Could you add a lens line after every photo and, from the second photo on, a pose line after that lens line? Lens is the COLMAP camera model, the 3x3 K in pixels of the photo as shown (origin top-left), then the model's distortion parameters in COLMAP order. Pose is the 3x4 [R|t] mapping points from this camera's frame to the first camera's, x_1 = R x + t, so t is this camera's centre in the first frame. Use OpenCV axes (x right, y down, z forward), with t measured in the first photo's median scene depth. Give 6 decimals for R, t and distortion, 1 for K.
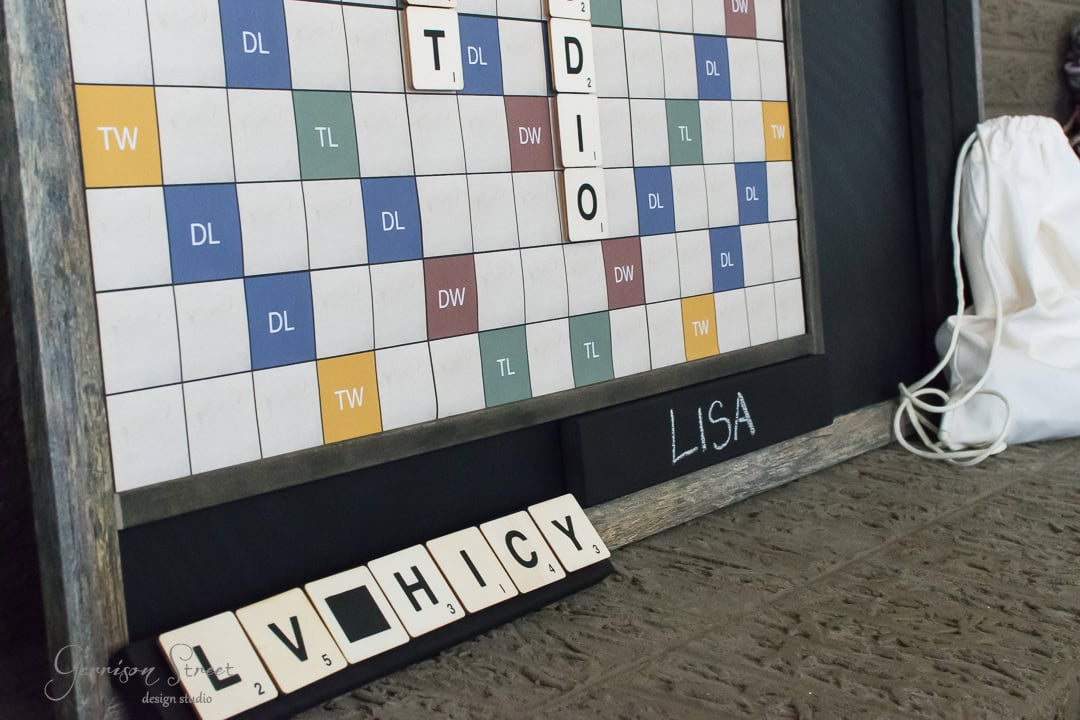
lens RADIAL K [[1638.0, 0, 540.0], [0, 1638.0, 360.0], [0, 0, 1]] dist [0.016930, -0.027937]
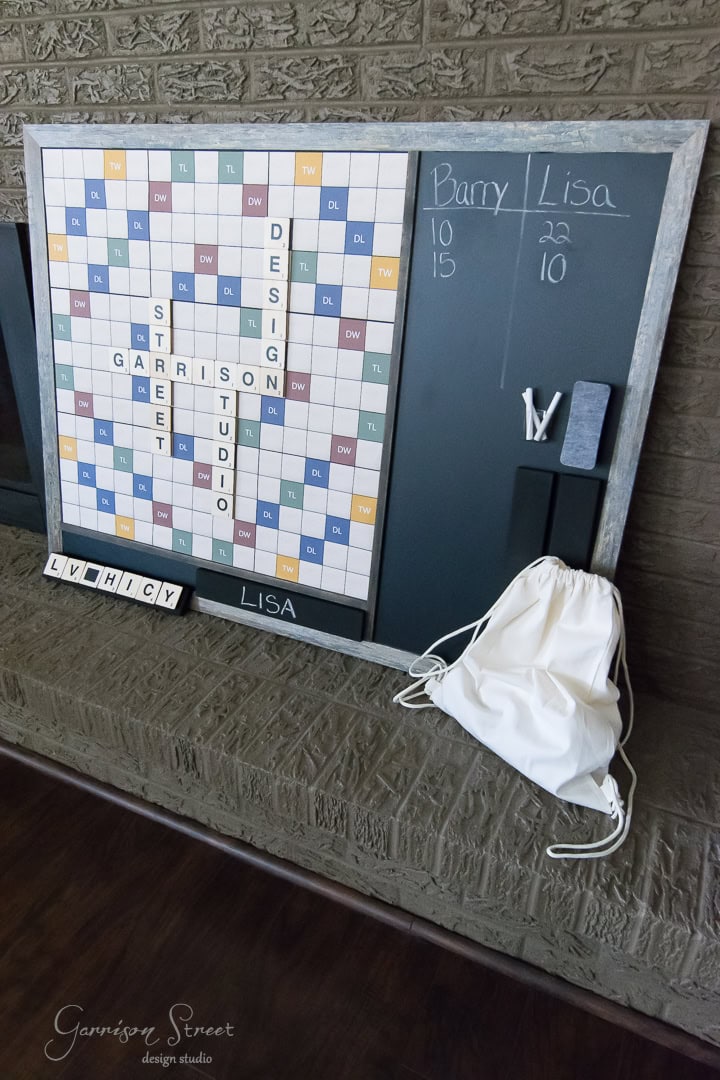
lens RADIAL K [[736.8, 0, 359.6], [0, 736.8, 548.6], [0, 0, 1]] dist [-0.004666, 0.002965]
pose [[0.181626, 0.413057, -0.892410, 1.359123], [-0.182346, 0.905912, 0.382194, -0.610116], [0.966313, 0.093311, 0.239857, 1.009719]]
